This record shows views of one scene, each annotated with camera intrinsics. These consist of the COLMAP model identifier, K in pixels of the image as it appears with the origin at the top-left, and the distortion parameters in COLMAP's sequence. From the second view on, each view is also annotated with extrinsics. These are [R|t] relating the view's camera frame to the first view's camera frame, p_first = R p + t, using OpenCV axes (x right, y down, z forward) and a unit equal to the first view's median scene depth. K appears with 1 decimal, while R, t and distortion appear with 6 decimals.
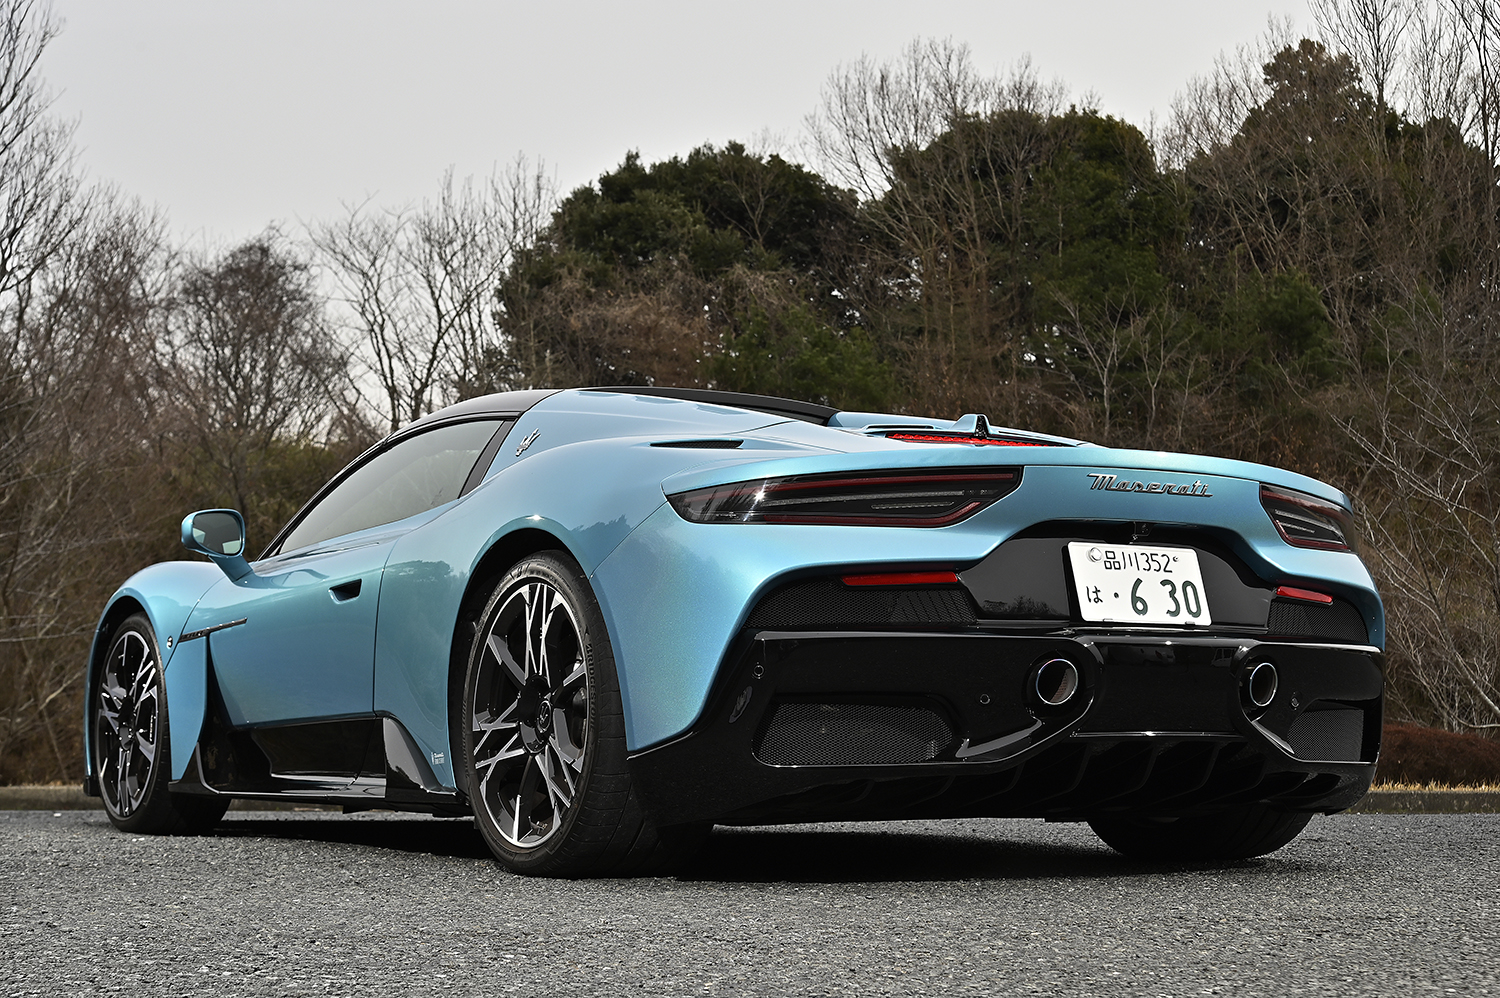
lens RADIAL K [[2441.1, 0, 735.7], [0, 2441.1, 501.4], [0, 0, 1]] dist [0.002582, 0.000000]
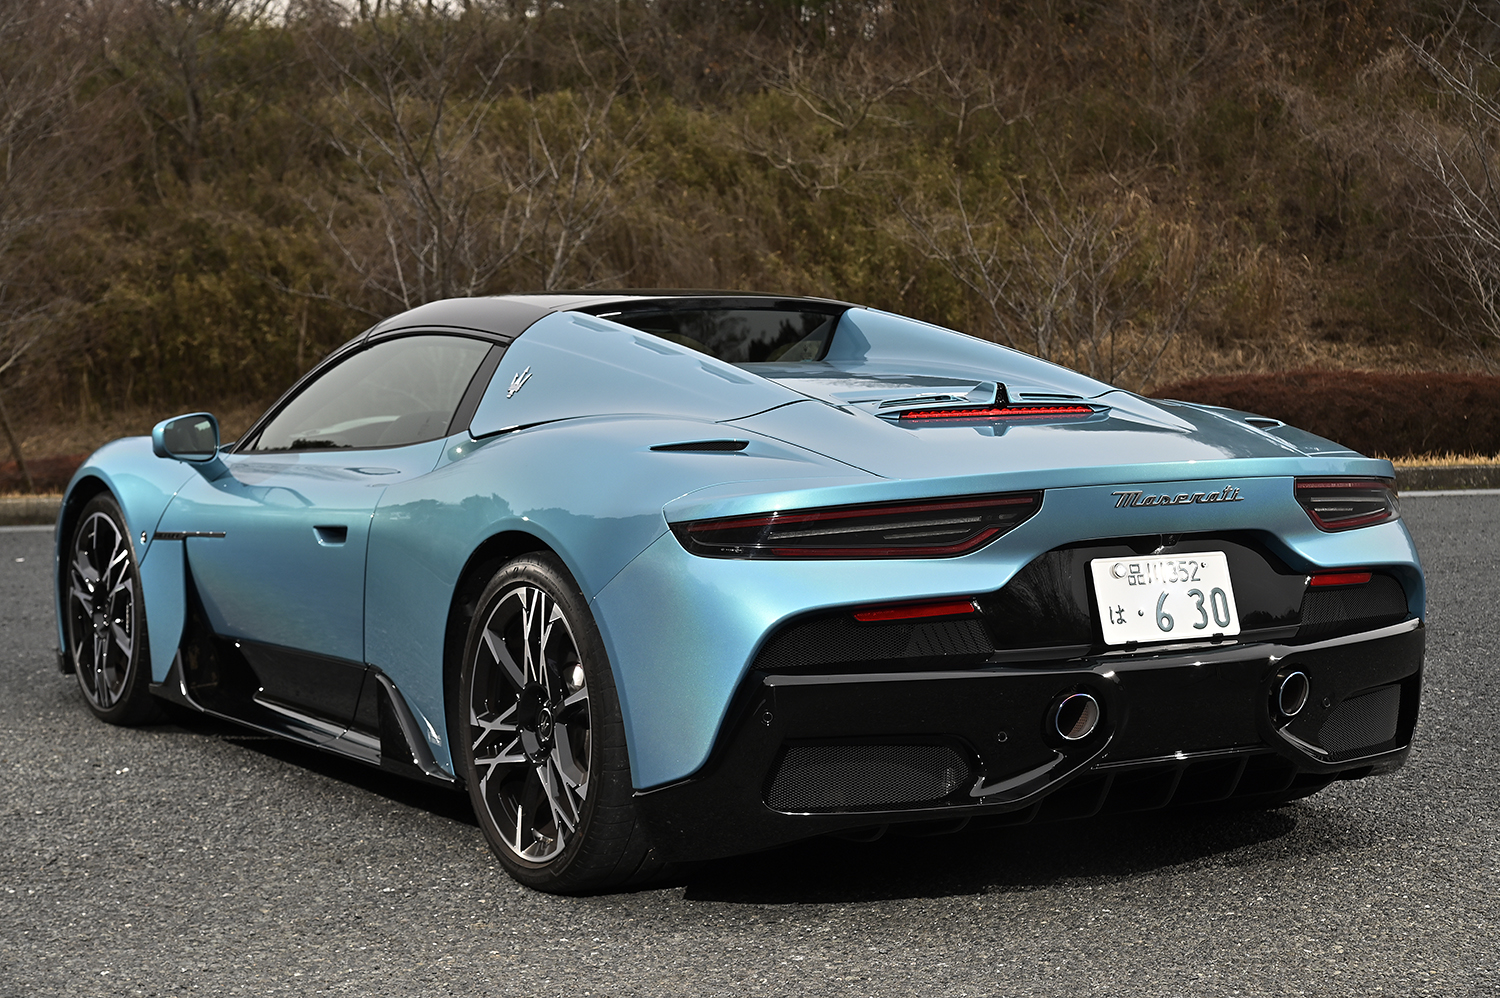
lens RADIAL K [[2668.3, 0, 734.5], [0, 2668.3, 506.6], [0, 0, 1]] dist [0.017359, 0.000000]
pose [[0.999920, -0.011821, -0.004461, 0.001943], [0.012368, 0.987922, 0.154459, -0.161355], [0.002582, -0.154502, 0.987989, -0.025553]]
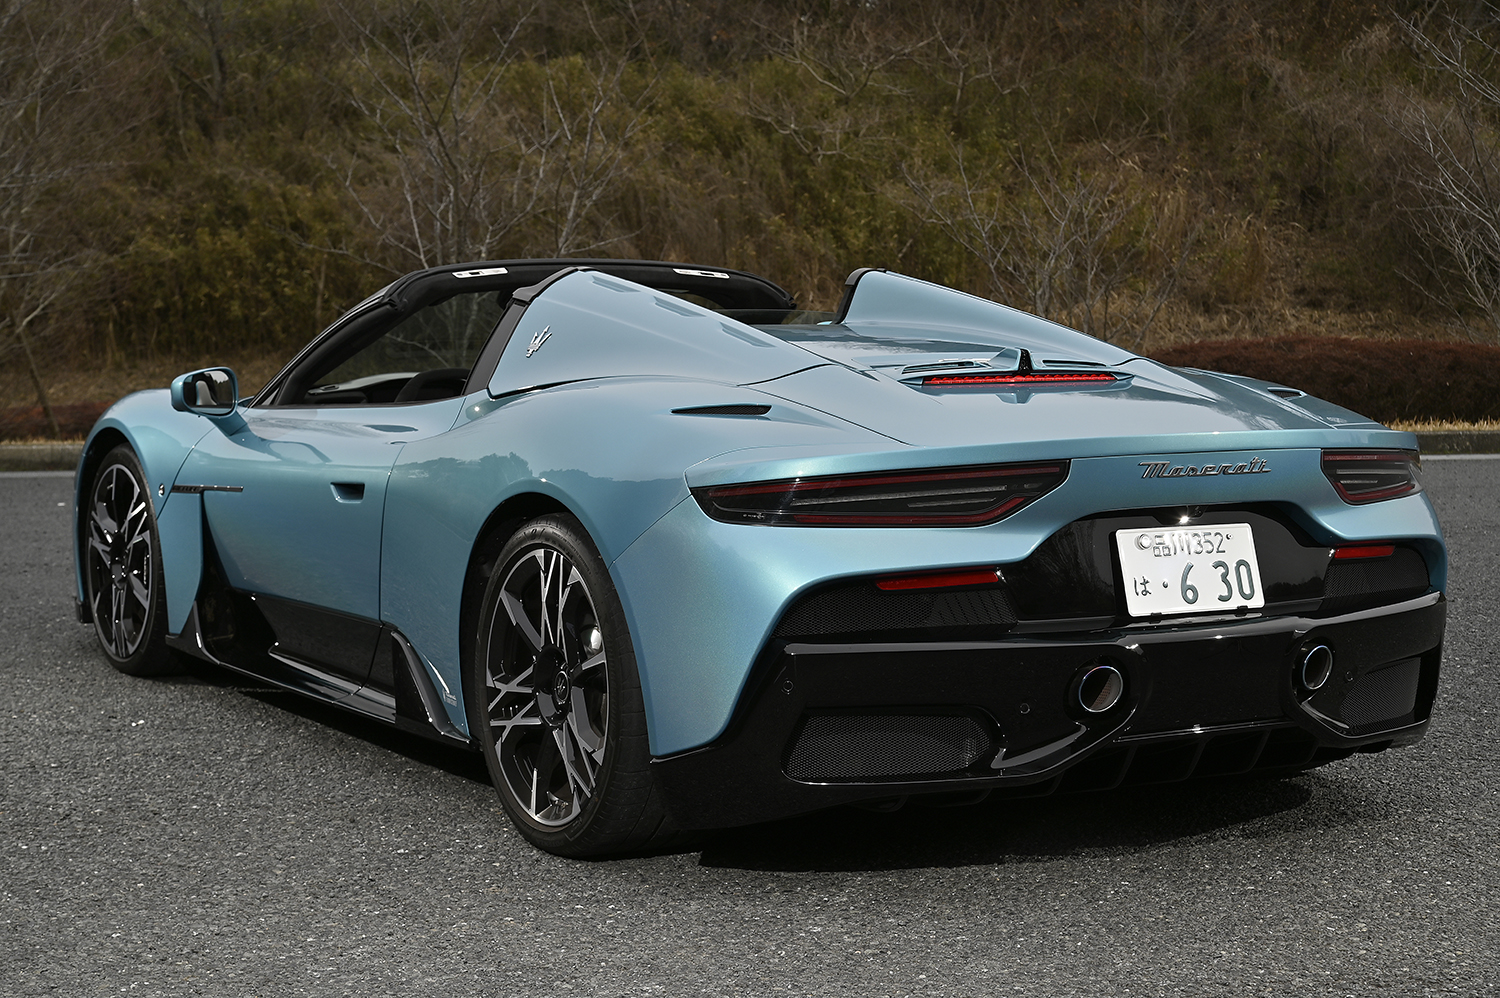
lens RADIAL K [[2573.8, 0, 728.2], [0, 2573.8, 495.9], [0, 0, 1]] dist [0.017256, 0.000000]
pose [[0.999972, 0.001881, -0.007271, -0.006196], [-0.000630, 0.985728, 0.168344, -0.158689], [0.007484, -0.168335, 0.985701, 0.020119]]
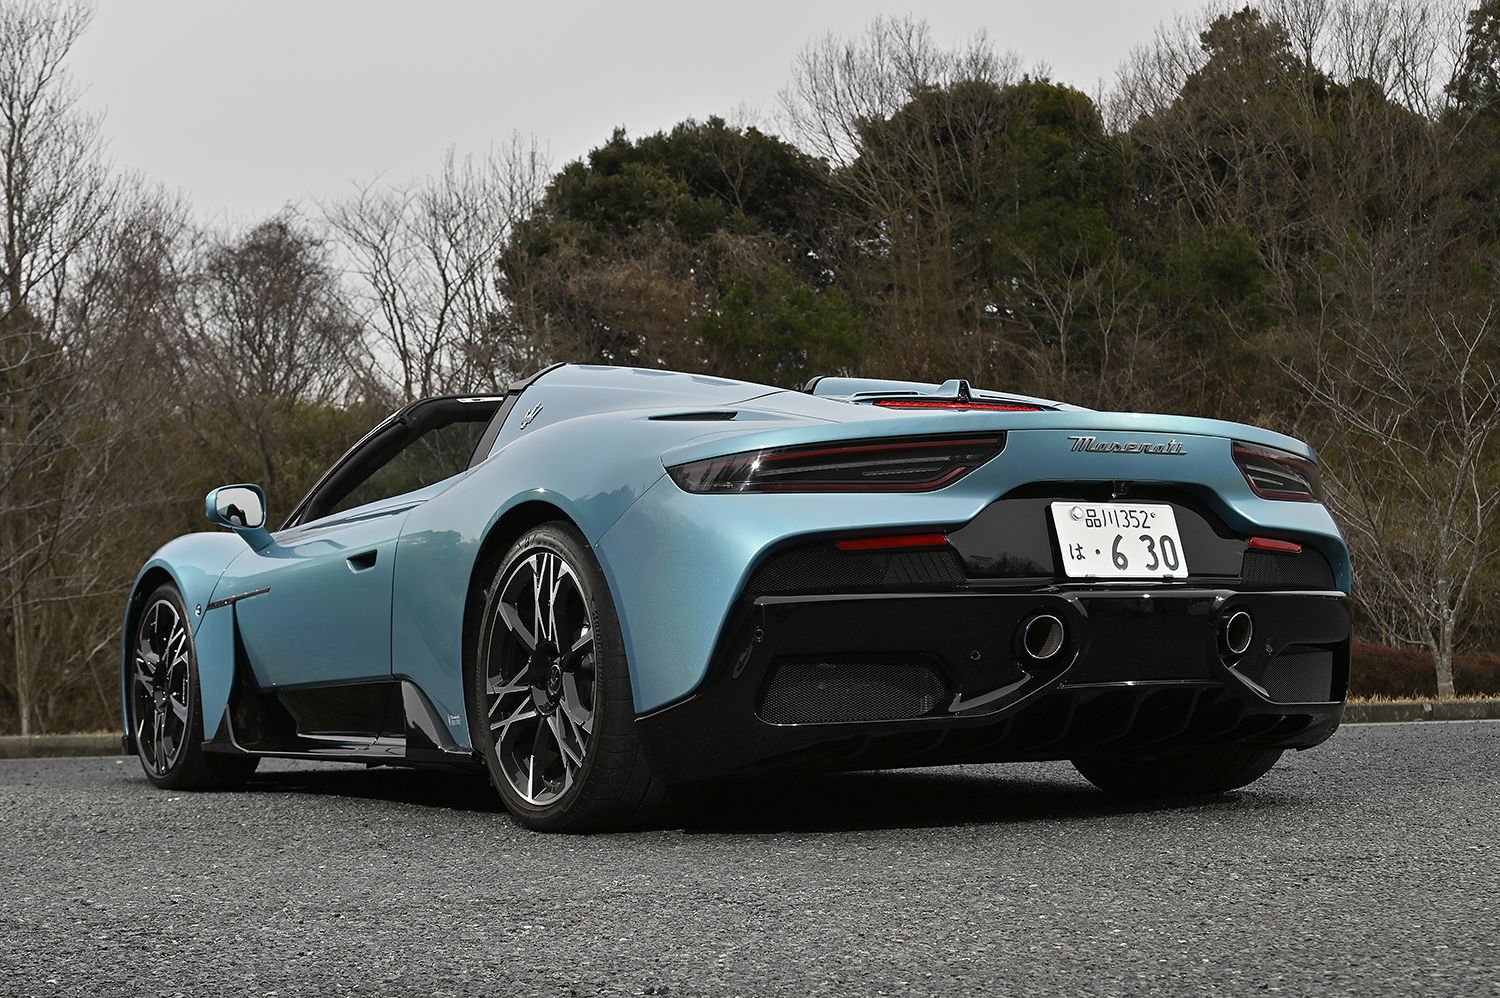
lens RADIAL K [[2249.1, 0, 732.7], [0, 2249.1, 496.3], [0, 0, 1]] dist [-0.003405, 0.000000]
pose [[0.999662, -0.025760, 0.003425, -0.003202], [0.025682, 0.999445, 0.021224, -0.009470], [-0.003969, -0.021129, 0.999769, 0.036198]]
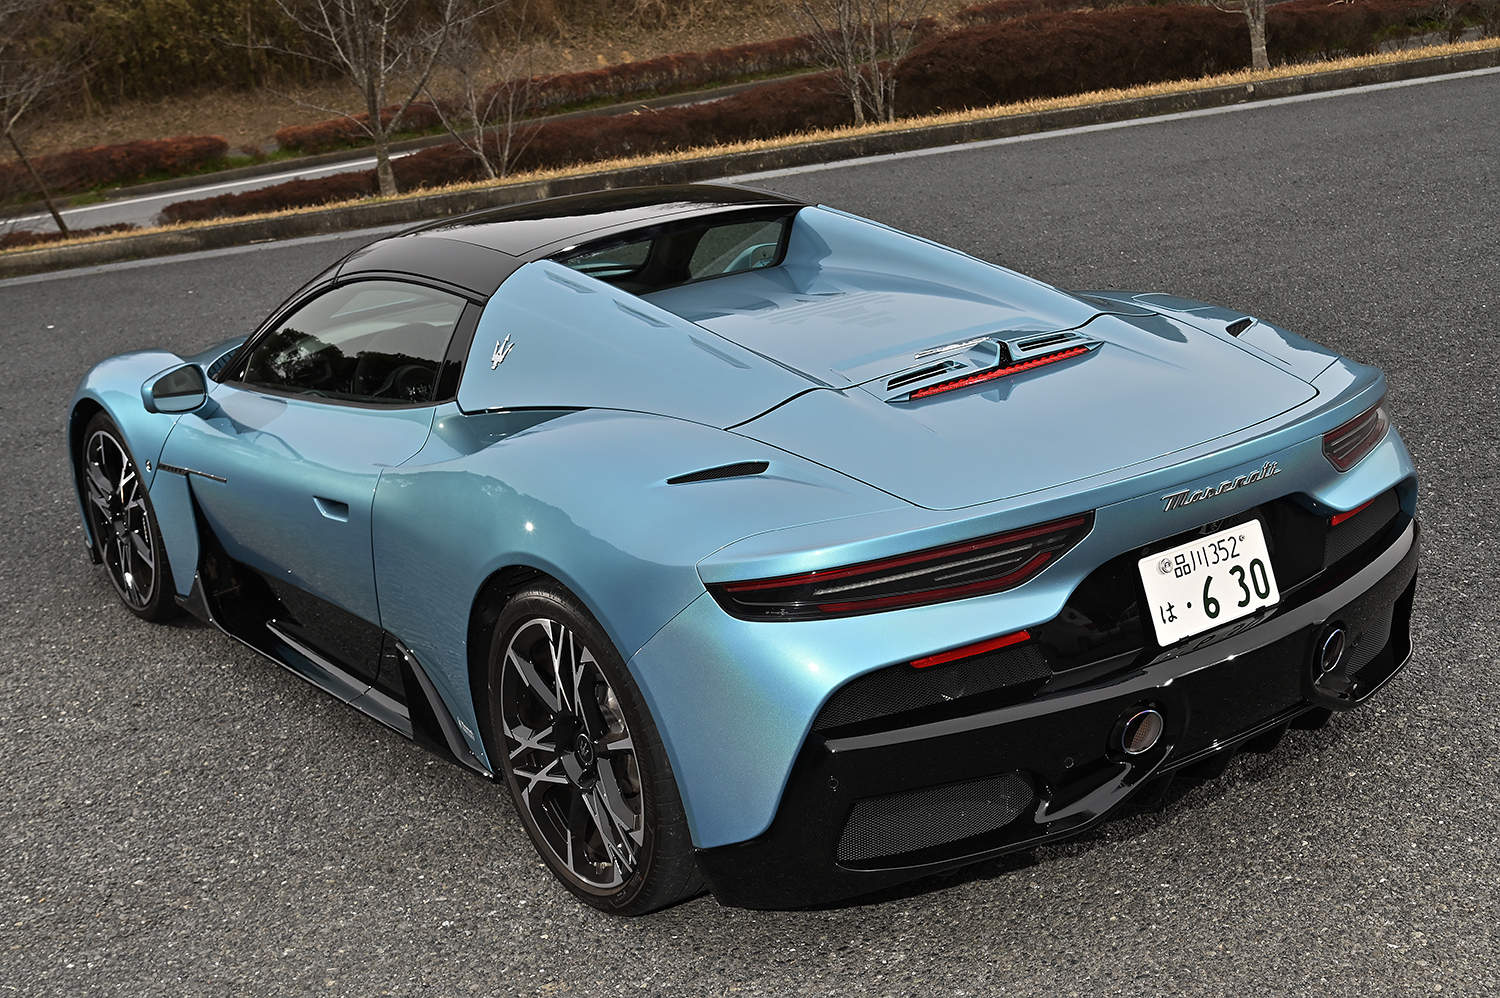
lens RADIAL K [[1994.4, 0, 744.2], [0, 1994.4, 496.1], [0, 0, 1]] dist [-0.026105, 0.000000]
pose [[0.991834, -0.118780, 0.046440, -0.042039], [0.096340, 0.936395, 0.337466, -0.265970], [-0.083571, -0.330236, 0.940191, 0.303045]]
